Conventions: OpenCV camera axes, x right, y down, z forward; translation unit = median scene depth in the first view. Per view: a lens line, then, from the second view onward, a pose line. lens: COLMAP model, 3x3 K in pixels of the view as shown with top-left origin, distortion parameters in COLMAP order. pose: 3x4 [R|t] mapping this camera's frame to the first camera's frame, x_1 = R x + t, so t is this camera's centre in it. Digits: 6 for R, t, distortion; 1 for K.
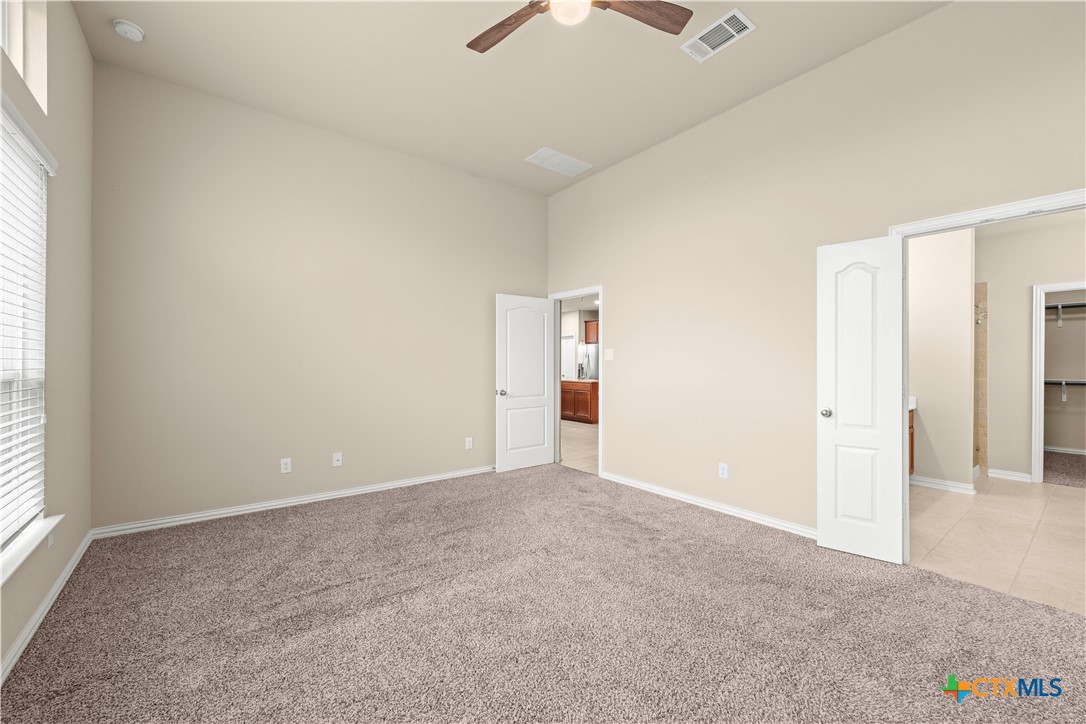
lens RADIAL K [[432.4, 0, 567.7], [0, 432.4, 364.2], [0, 0, 1]] dist [0.000550, -0.000049]
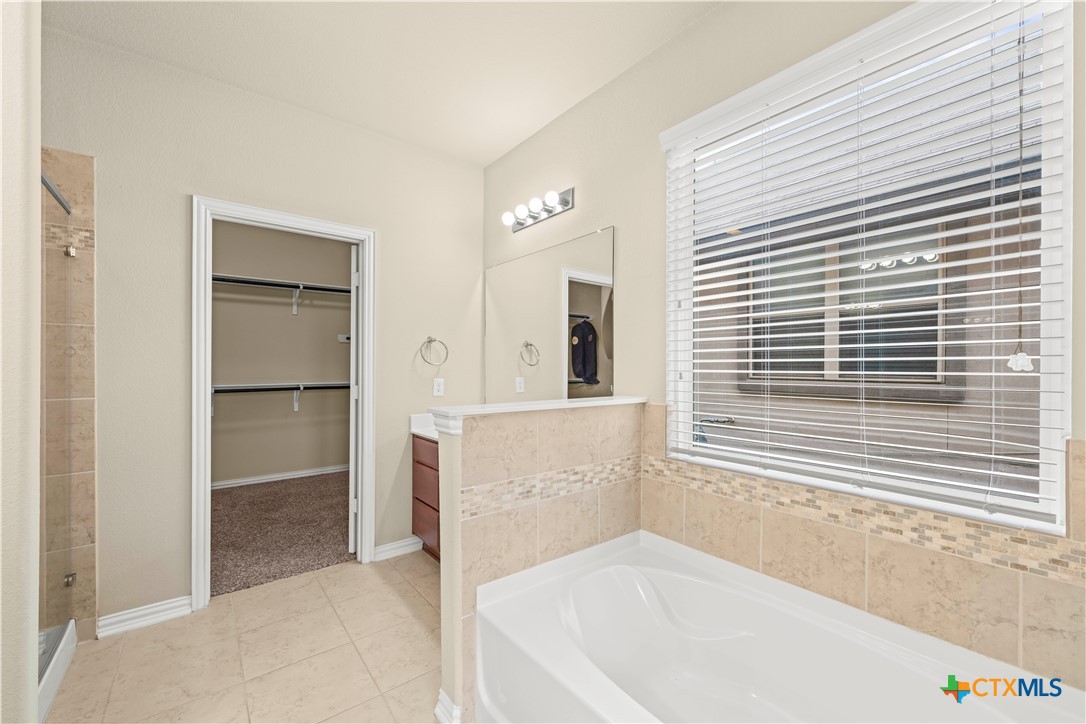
lens RADIAL K [[432.4, 0, 544.6], [0, 432.4, 364.0], [0, 0, 1]] dist [0.000550, -0.000049]
pose [[0.078115, -0.002424, 0.996941, 0.599659], [0.002501, 0.999994, 0.002236, 0.002783], [-0.996941, 0.002319, 0.078120, 0.549122]]
